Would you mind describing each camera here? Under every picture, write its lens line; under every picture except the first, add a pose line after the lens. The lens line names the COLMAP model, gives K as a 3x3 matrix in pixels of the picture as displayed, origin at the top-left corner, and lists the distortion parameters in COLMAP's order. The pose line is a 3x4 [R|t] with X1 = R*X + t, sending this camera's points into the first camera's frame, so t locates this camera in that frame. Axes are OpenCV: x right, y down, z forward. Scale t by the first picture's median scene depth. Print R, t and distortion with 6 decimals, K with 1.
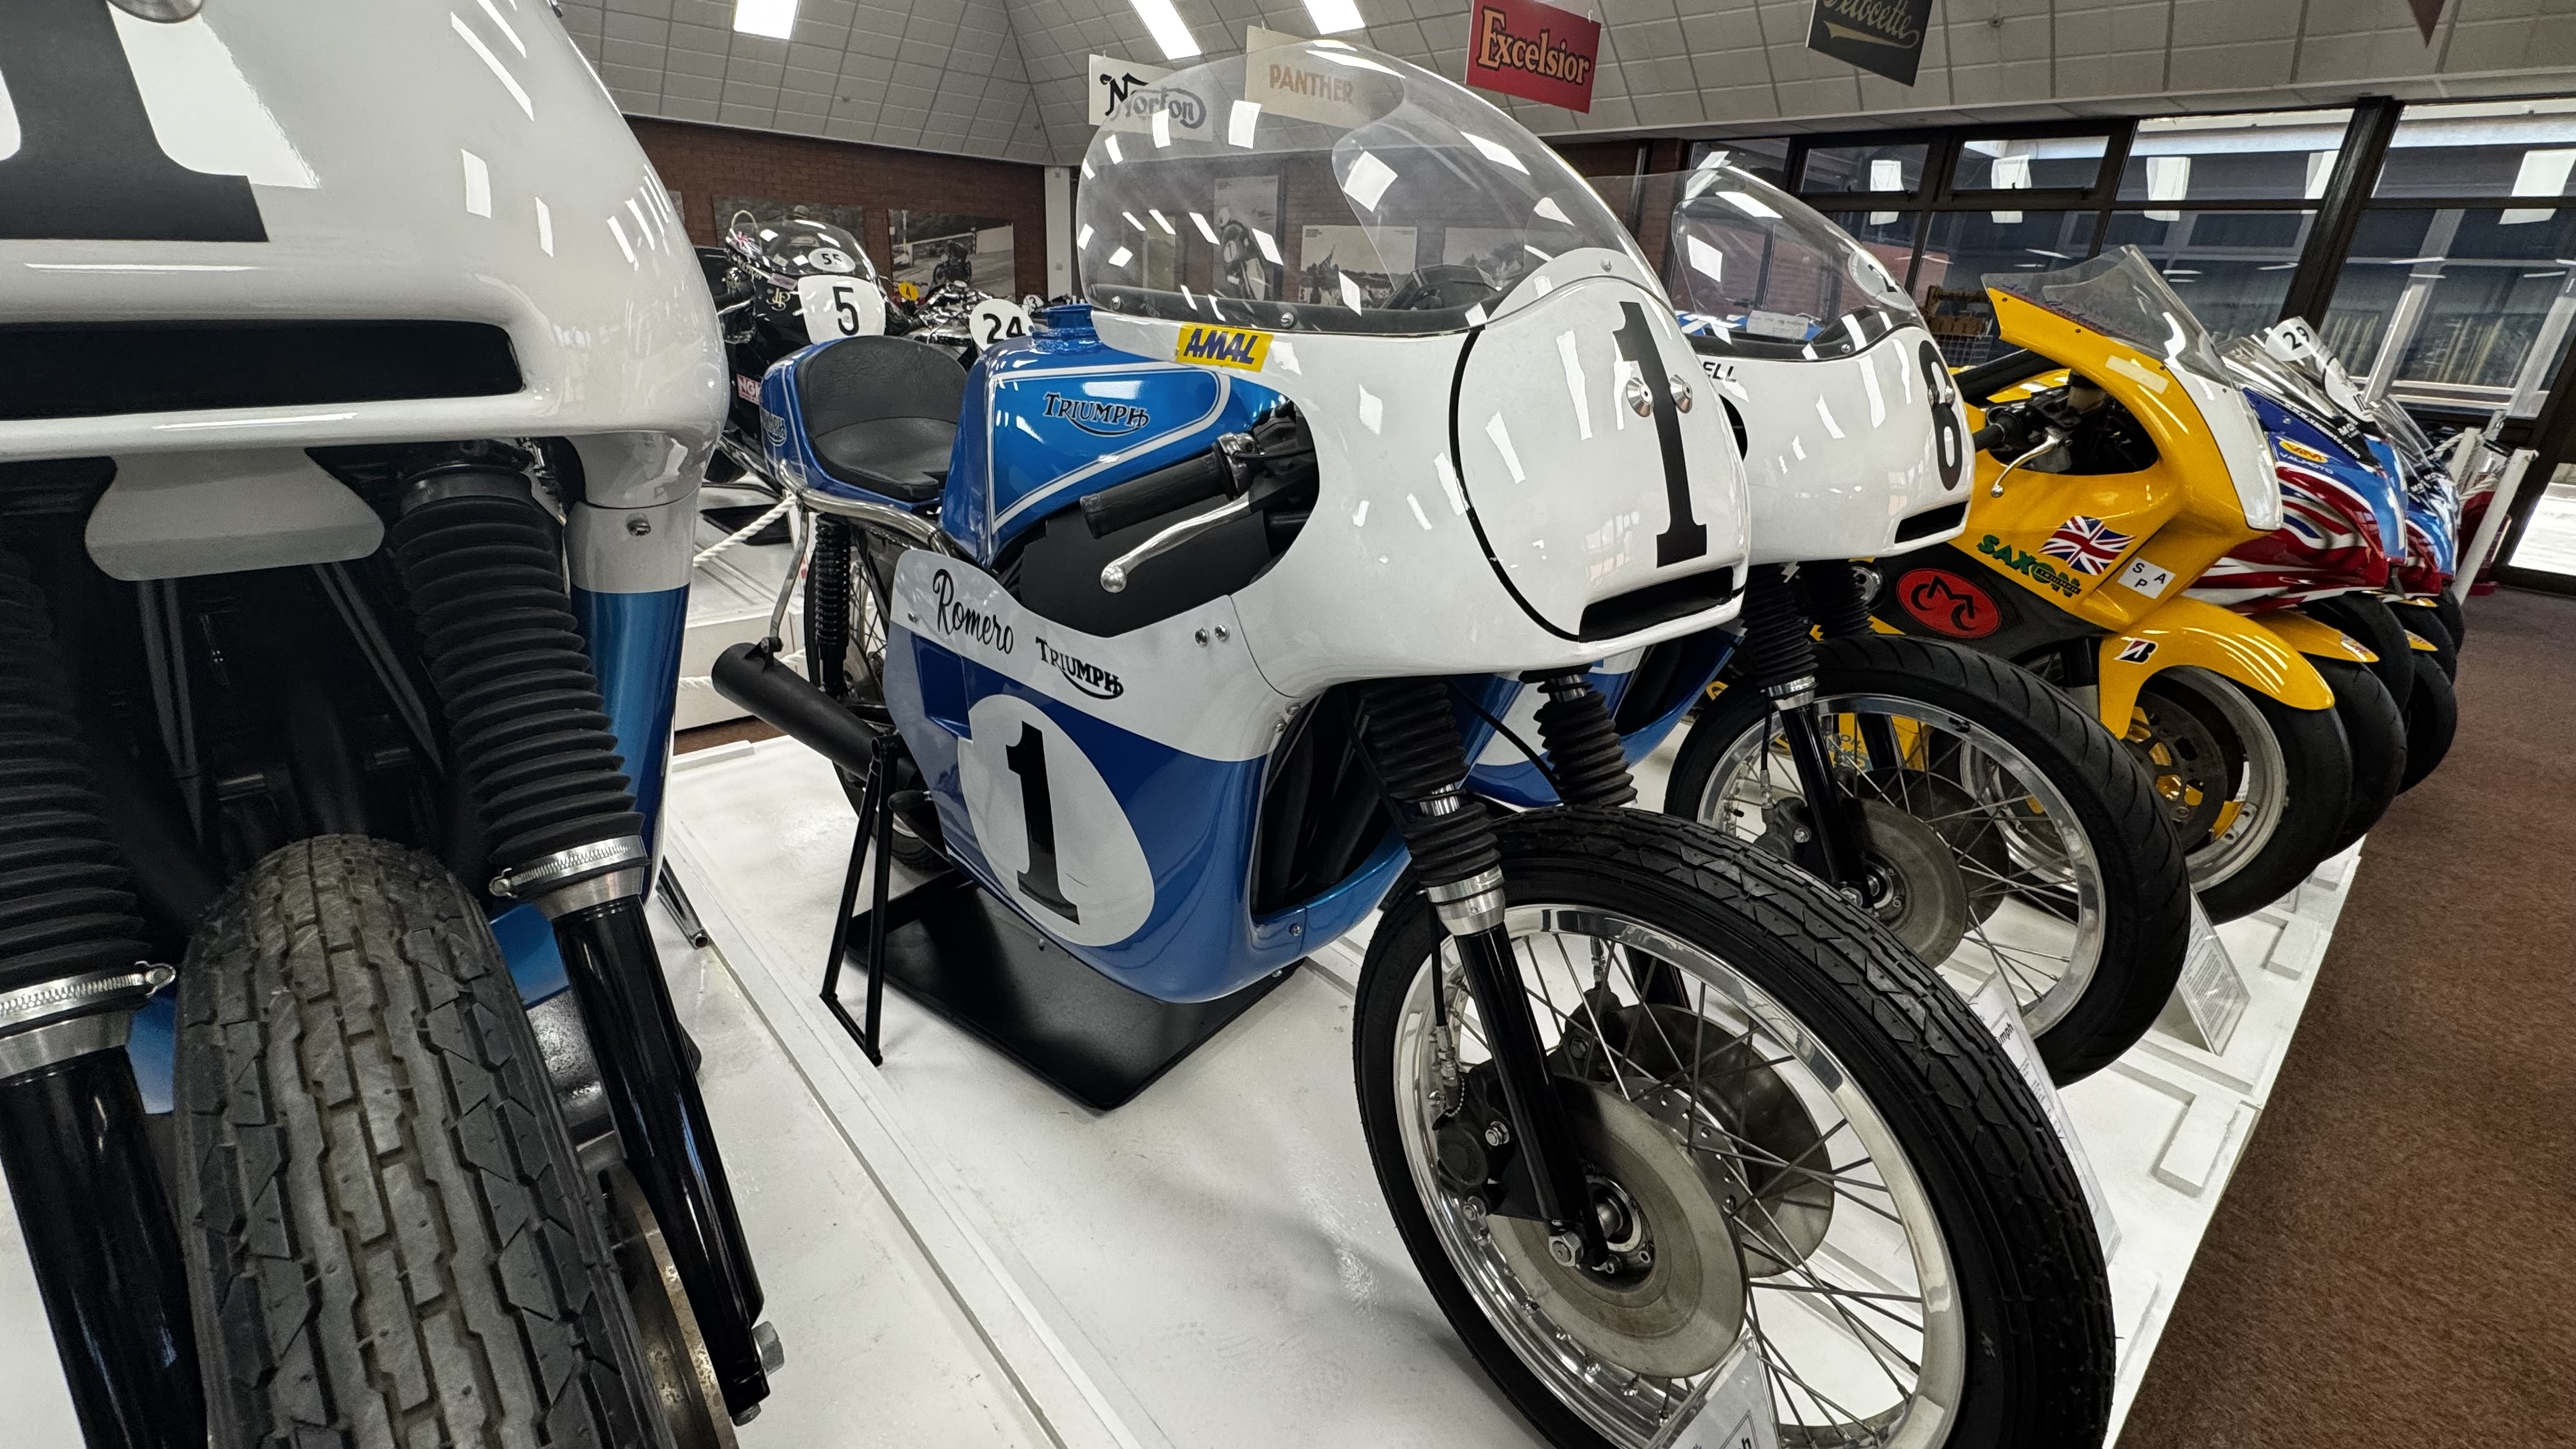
lens RADIAL K [[1116.1, 0, 1285.1], [0, 1116.1, 725.1], [0, 0, 1]] dist [-0.002219, 0.000455]
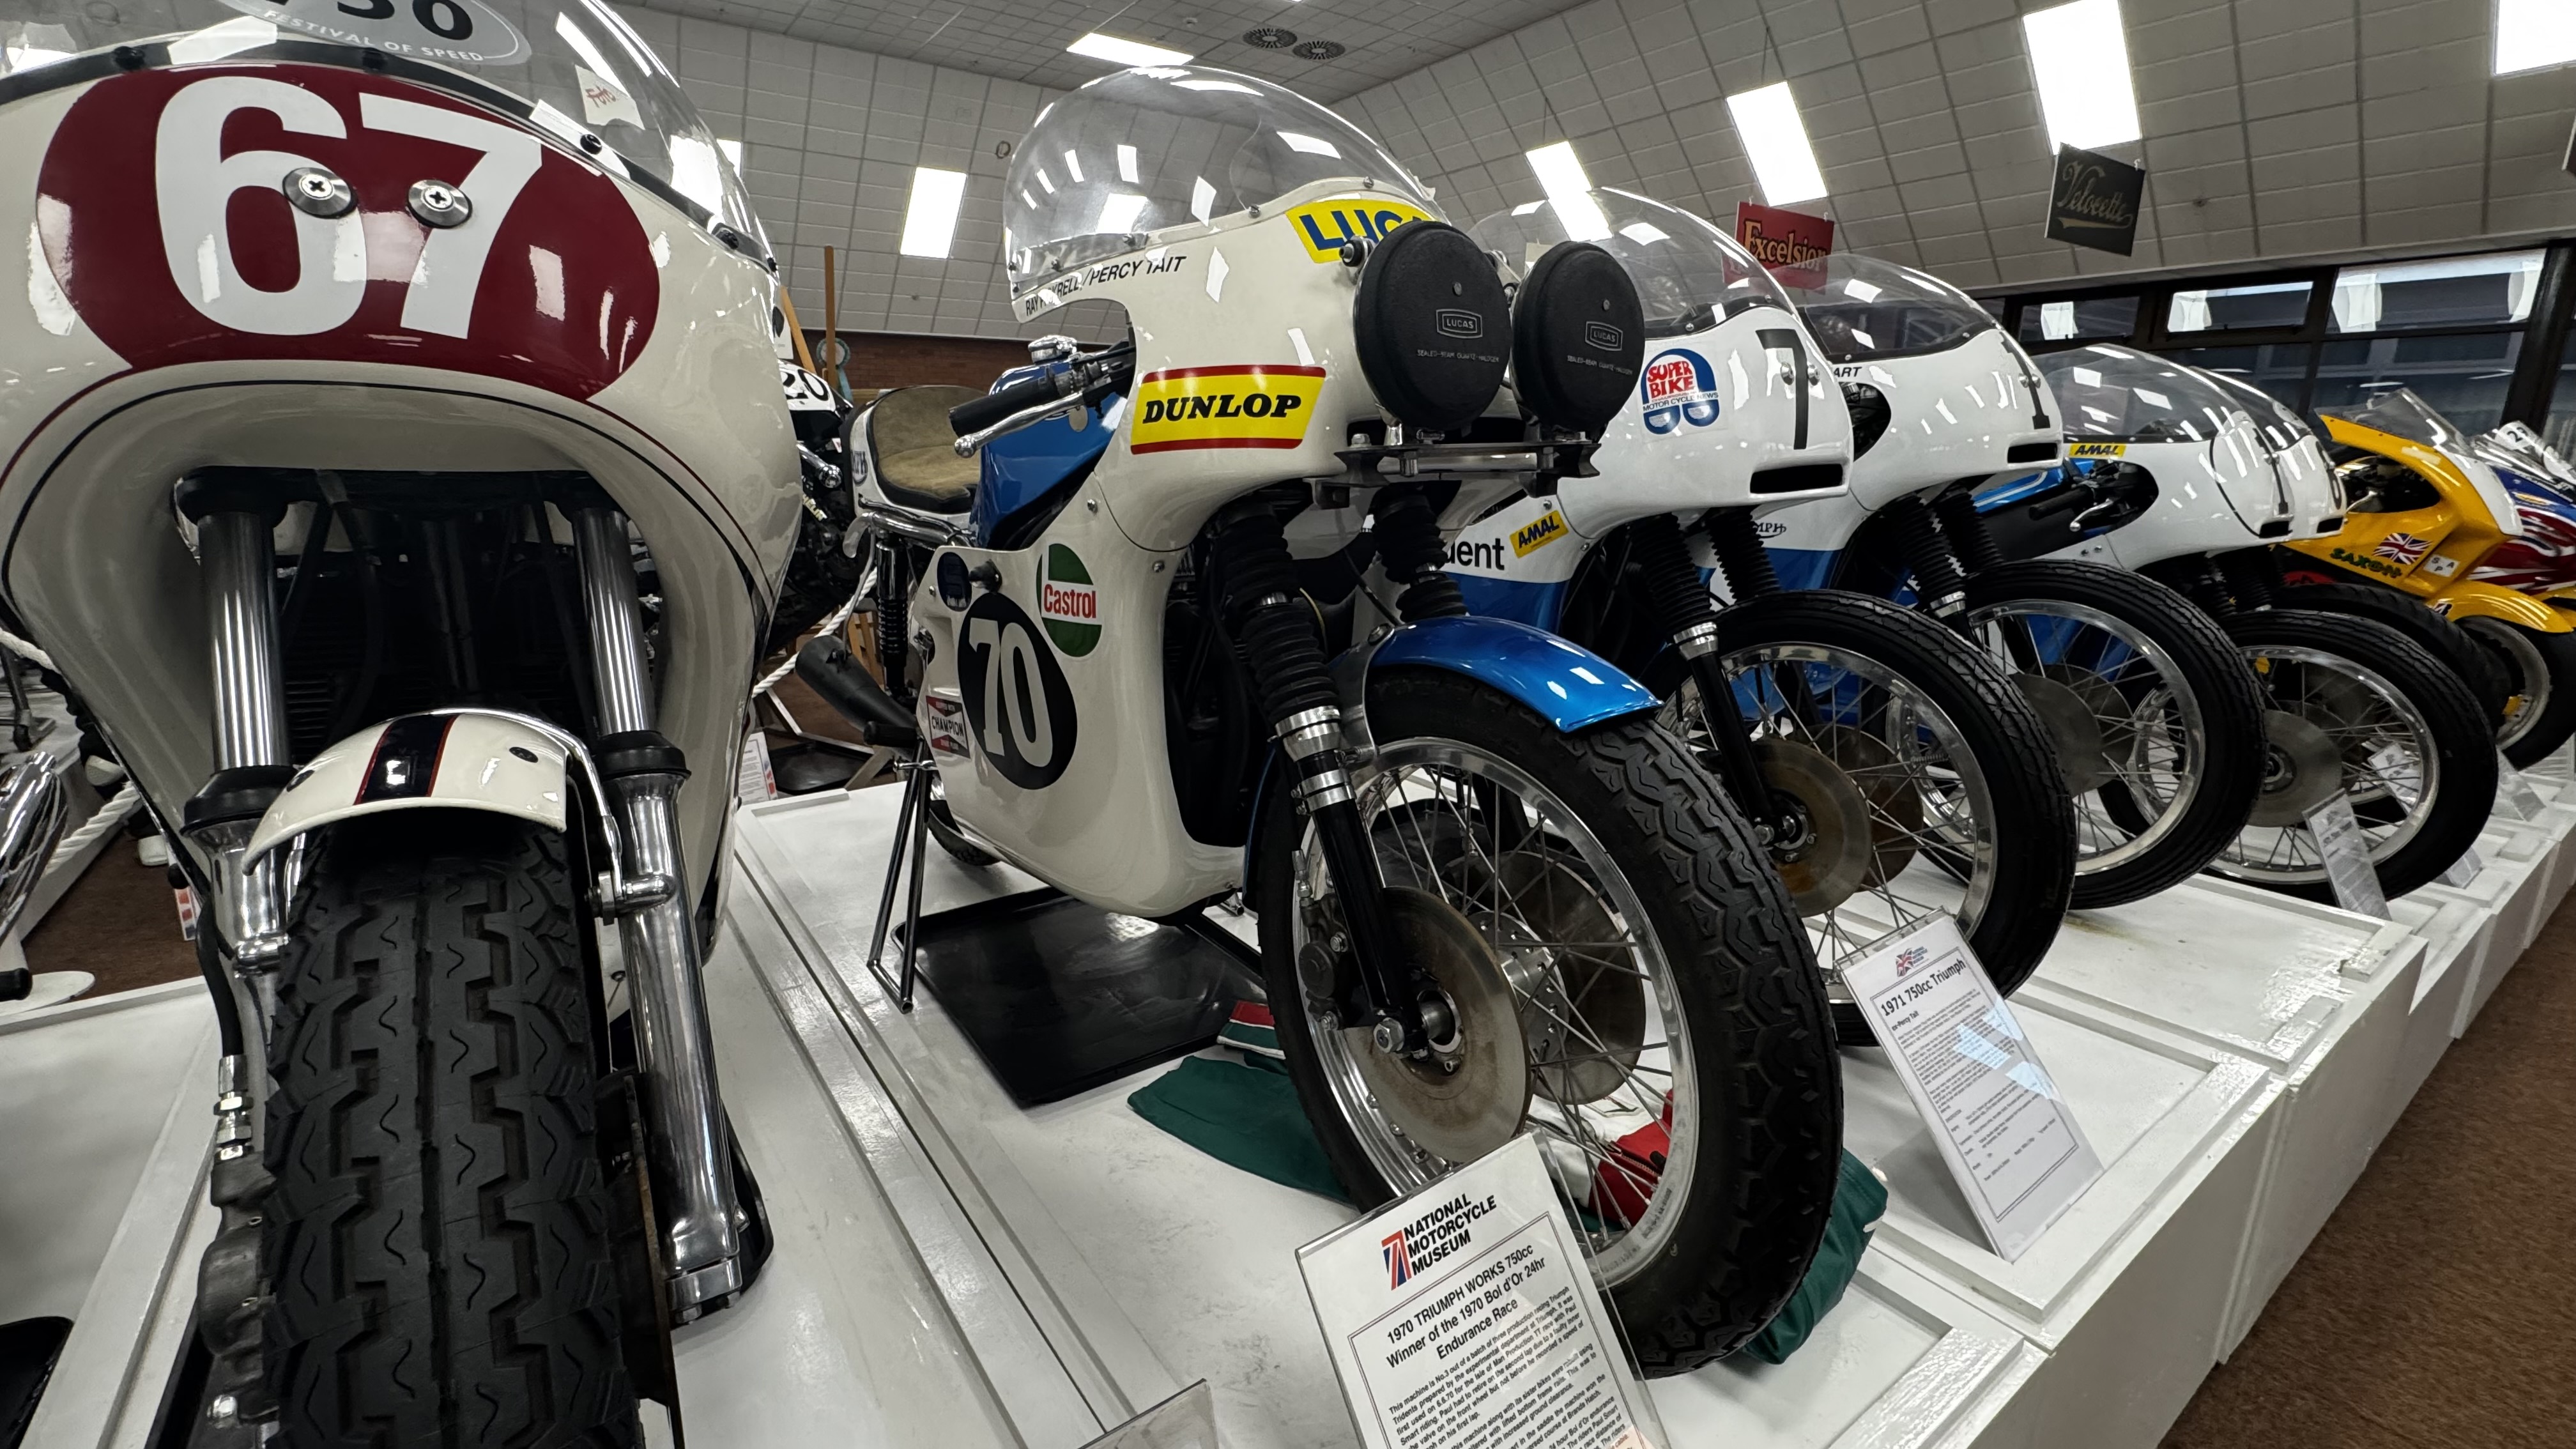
lens RADIAL K [[1116.1, 0, 1300.8], [0, 1116.1, 723.2], [0, 0, 1]] dist [-0.002219, 0.000455]
pose [[0.992862, -0.024929, -0.116637, -0.531184], [0.008859, 0.990626, -0.136313, 0.219374], [0.118942, 0.134307, 0.983776, -0.593058]]
